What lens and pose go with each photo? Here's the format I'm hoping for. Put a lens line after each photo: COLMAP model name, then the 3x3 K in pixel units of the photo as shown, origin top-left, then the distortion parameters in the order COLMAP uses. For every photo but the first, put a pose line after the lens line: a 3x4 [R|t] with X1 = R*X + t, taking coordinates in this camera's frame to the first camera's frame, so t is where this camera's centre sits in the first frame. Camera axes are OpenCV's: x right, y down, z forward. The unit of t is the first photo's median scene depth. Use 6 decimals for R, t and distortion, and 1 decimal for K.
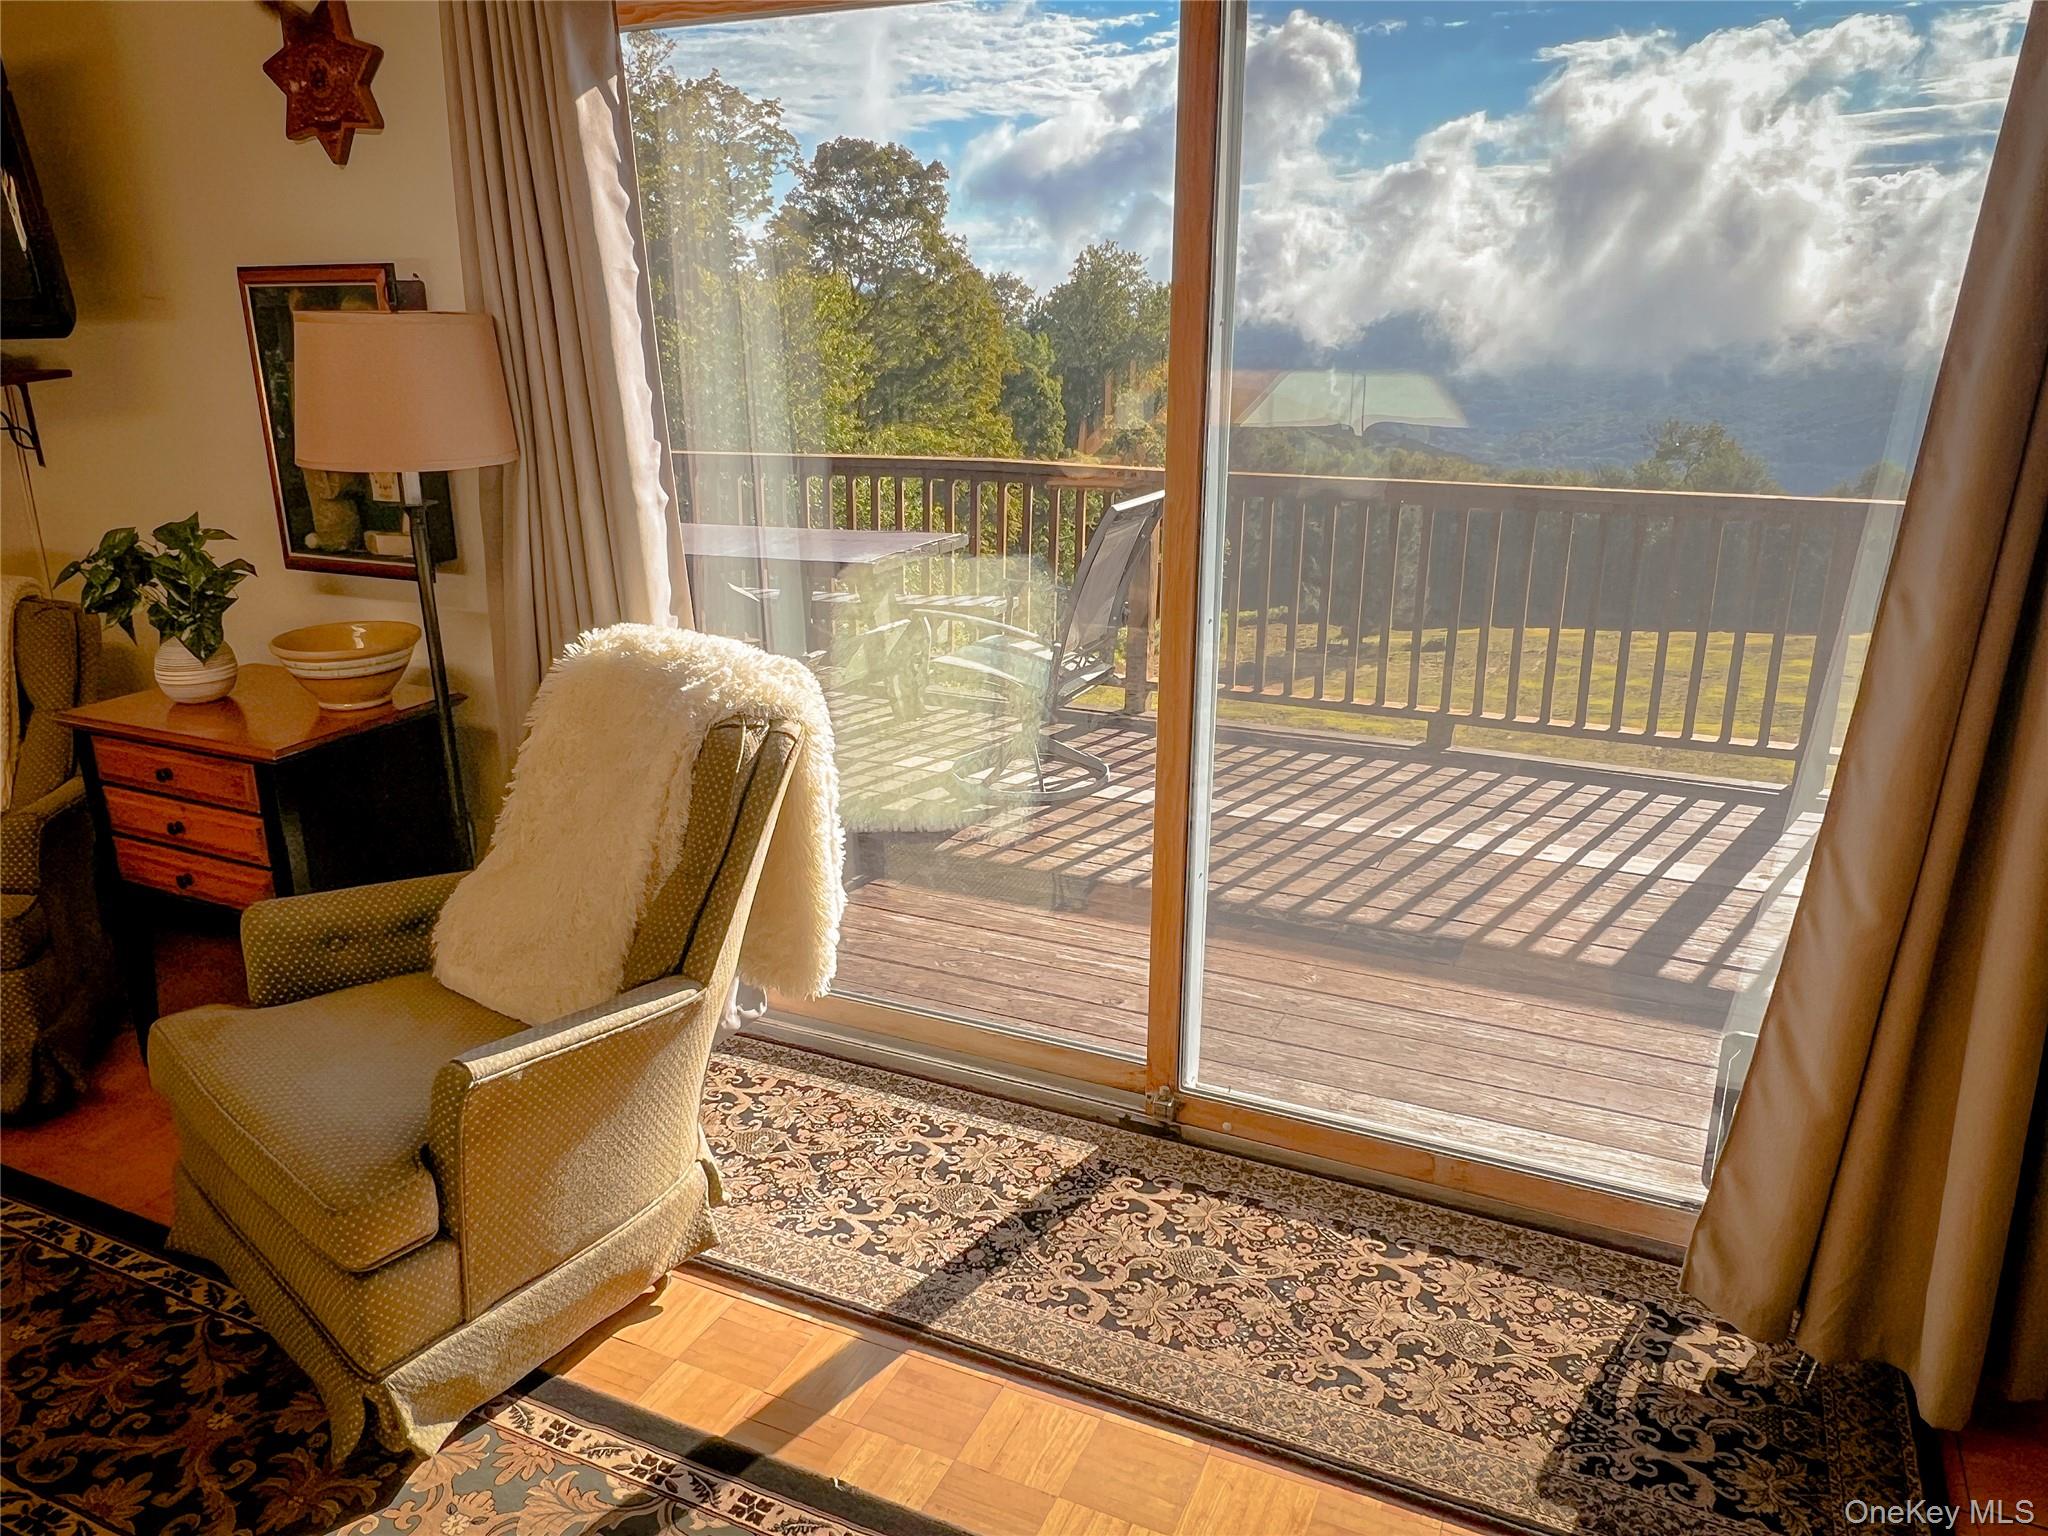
lens RADIAL K [[1441.0, 0, 1017.8], [0, 1441.0, 773.1], [0, 0, 1]] dist [0.002307, 0.003530]
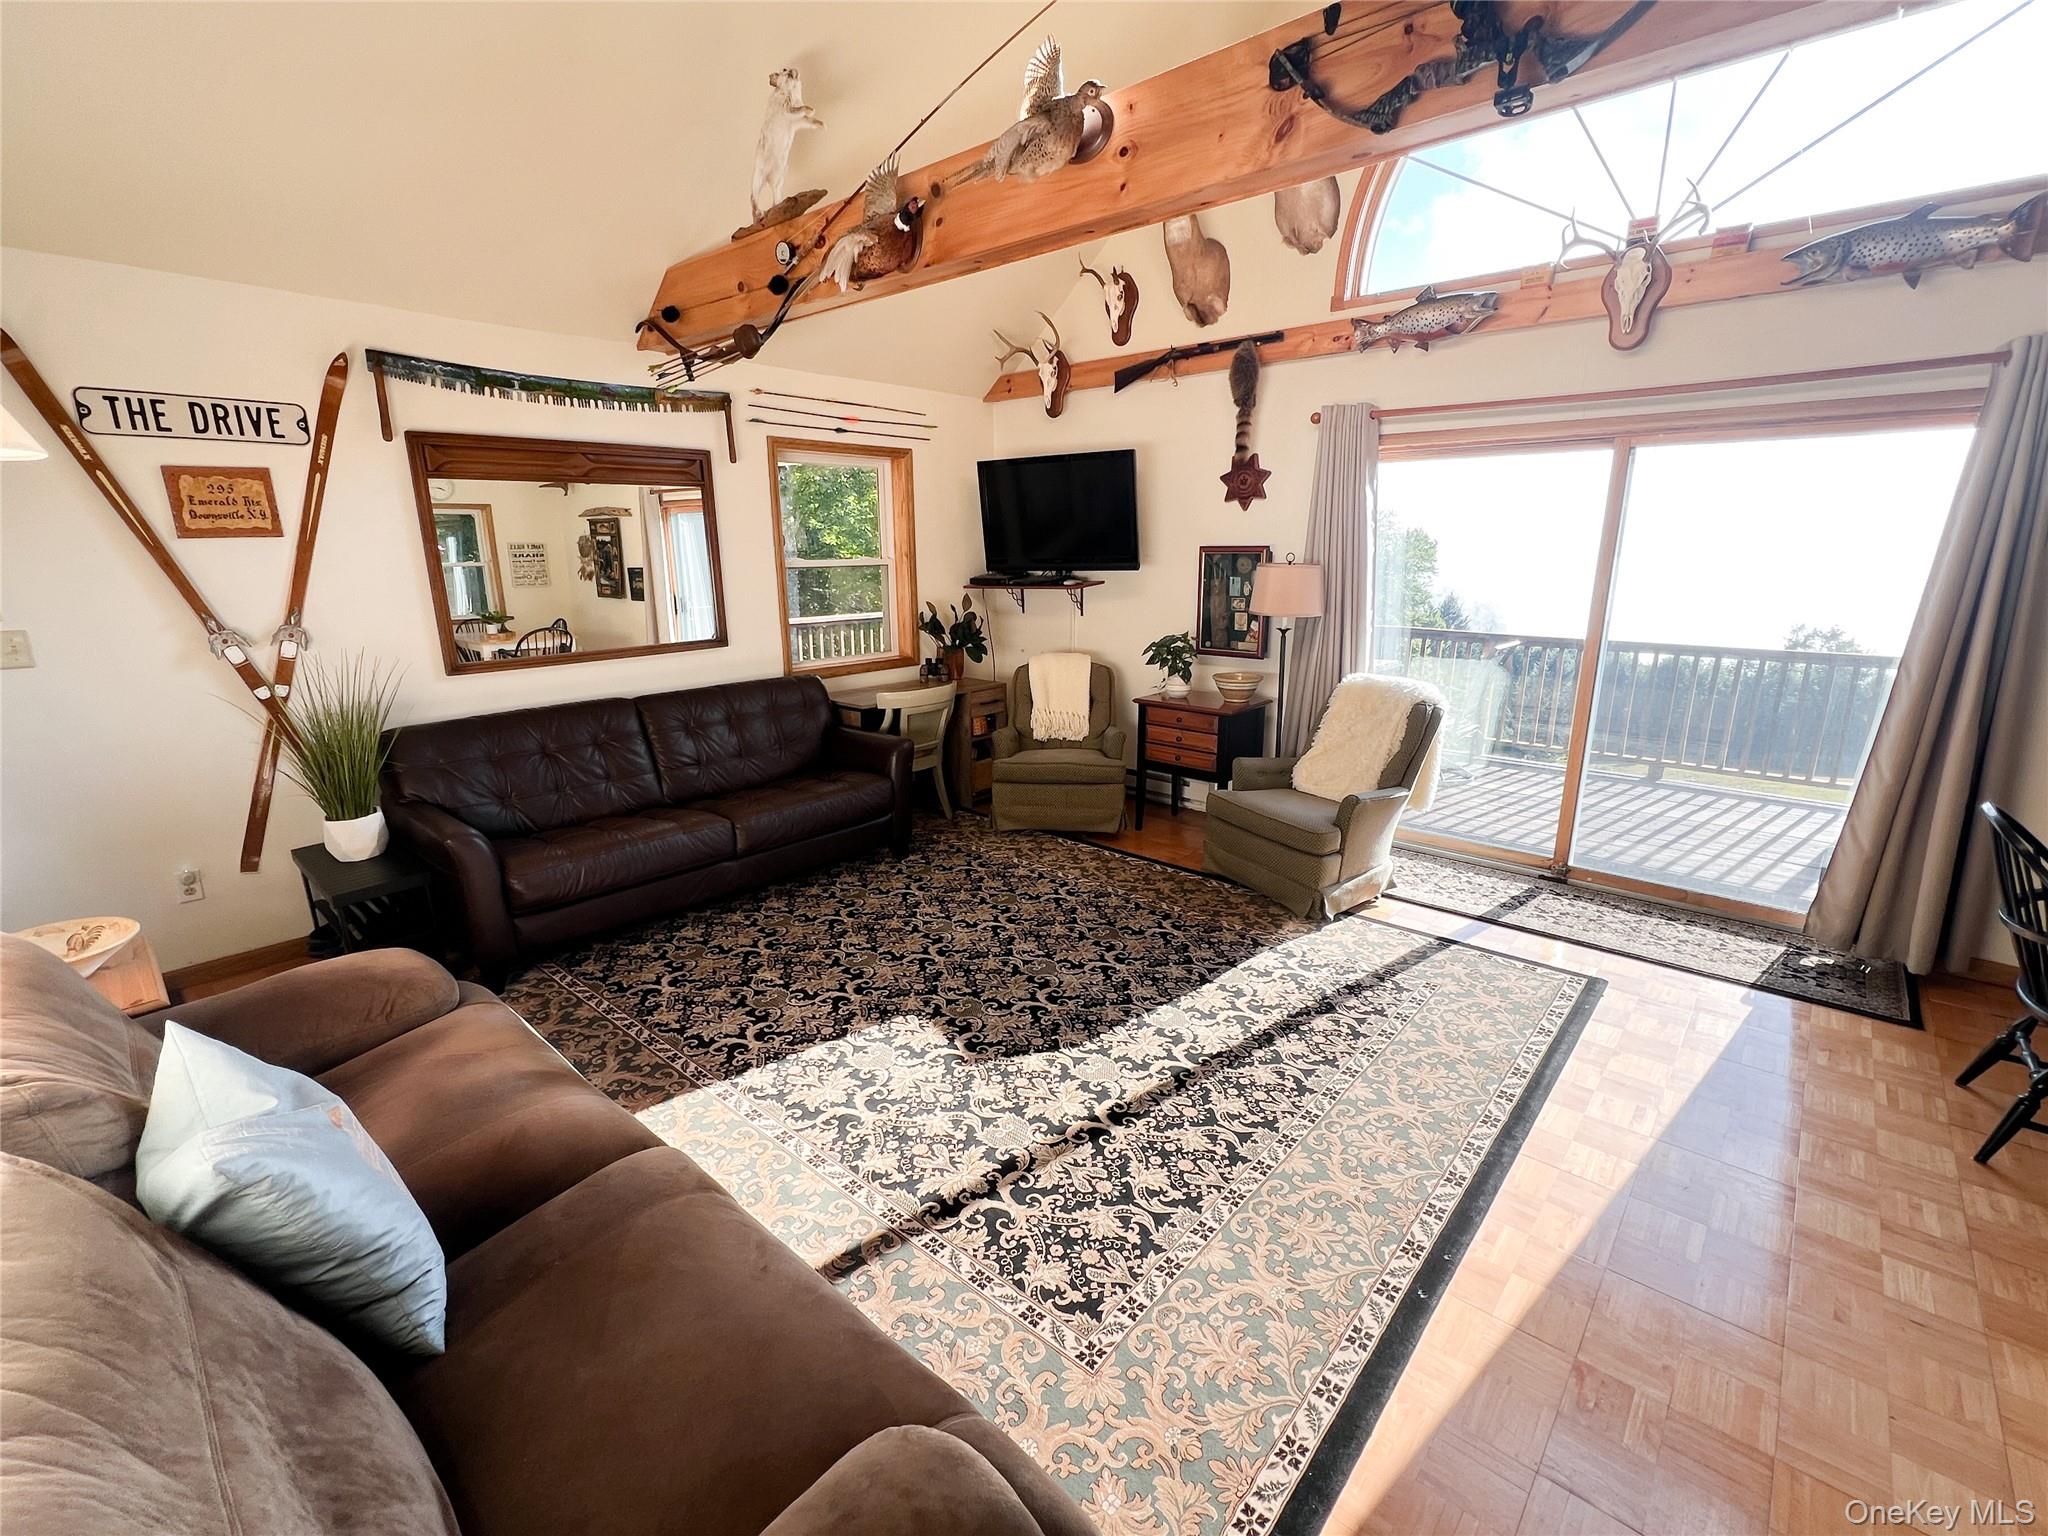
lens RADIAL K [[892.8, 0, 1035.7], [0, 892.8, 764.9], [0, 0, 1]] dist [-0.002912, 0.000032]
pose [[0.958942, 0.067217, -0.275522, -0.409762], [-0.086224, 0.994618, -0.057448, 0.240566], [0.270178, 0.078846, 0.959577, -0.865210]]
